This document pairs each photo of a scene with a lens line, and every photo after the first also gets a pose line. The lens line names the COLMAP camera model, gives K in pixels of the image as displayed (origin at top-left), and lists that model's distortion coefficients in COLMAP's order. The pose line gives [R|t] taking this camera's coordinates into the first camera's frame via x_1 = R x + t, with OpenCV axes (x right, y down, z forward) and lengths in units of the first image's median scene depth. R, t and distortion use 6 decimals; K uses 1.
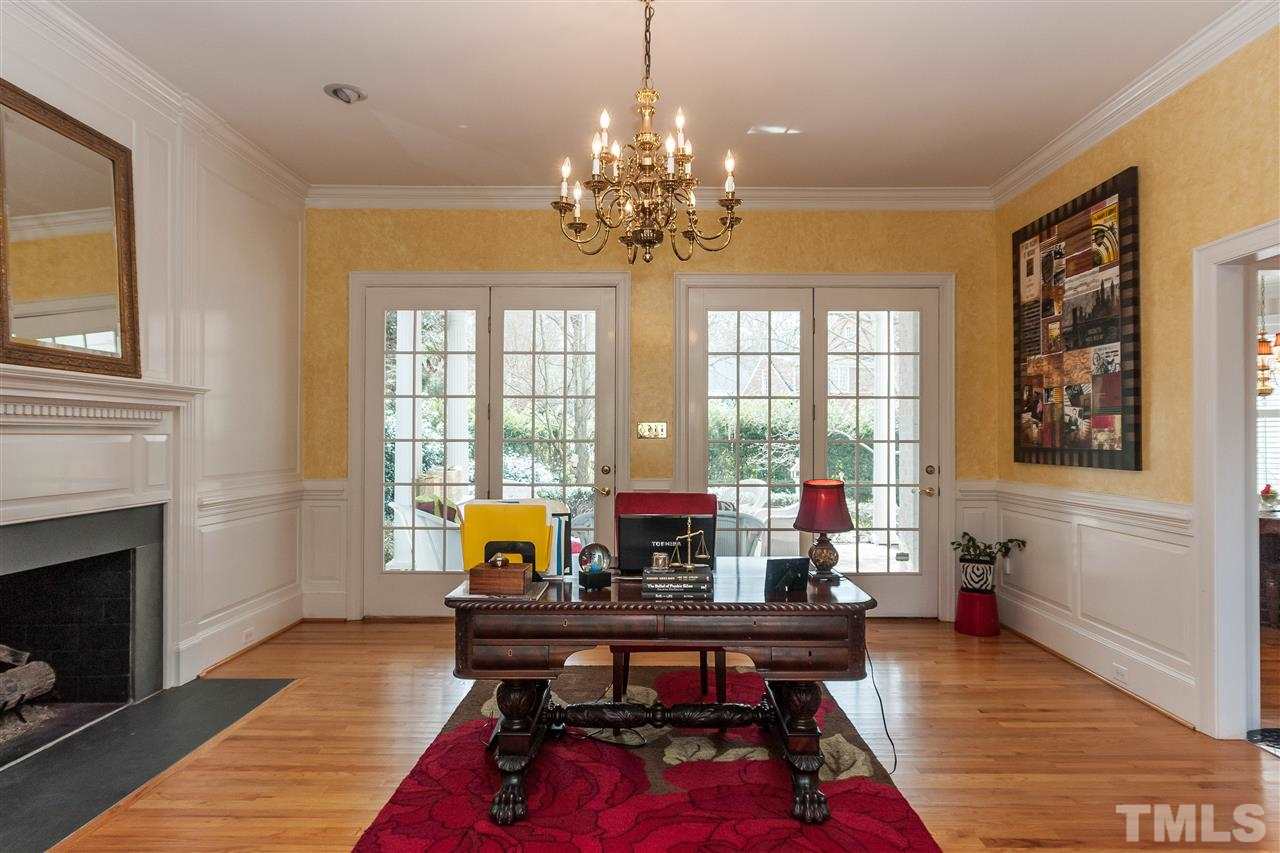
lens RADIAL K [[731.7, 0, 636.8], [0, 731.7, 429.1], [0, 0, 1]] dist [-0.006511, -0.001840]
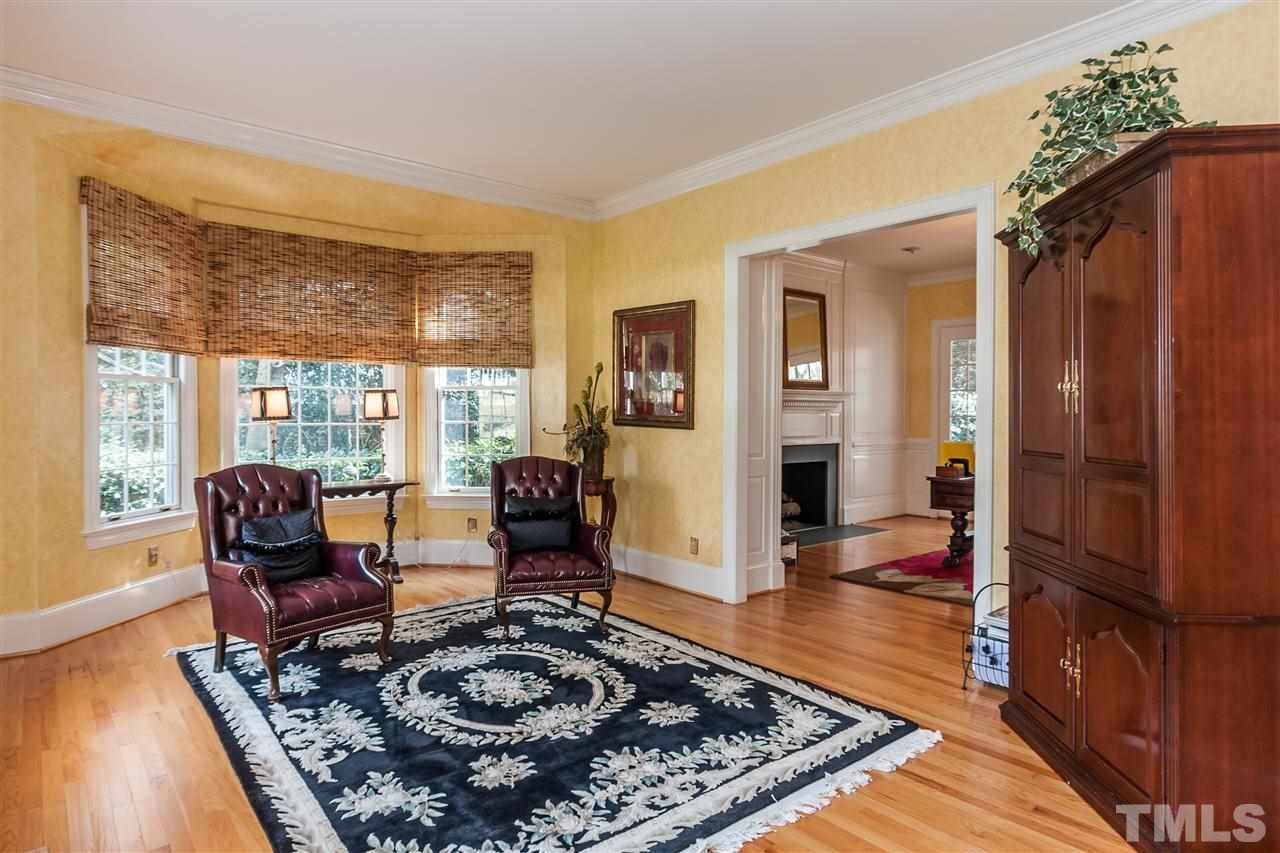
lens RADIAL K [[731.7, 0, 637.5], [0, 731.7, 418.4], [0, 0, 1]] dist [-0.006511, -0.001840]
pose [[0.650854, 0.009945, -0.759137, 0.666597], [0.004050, 0.999854, 0.016571, -0.014994], [0.759192, -0.013859, 0.650719, -0.947480]]
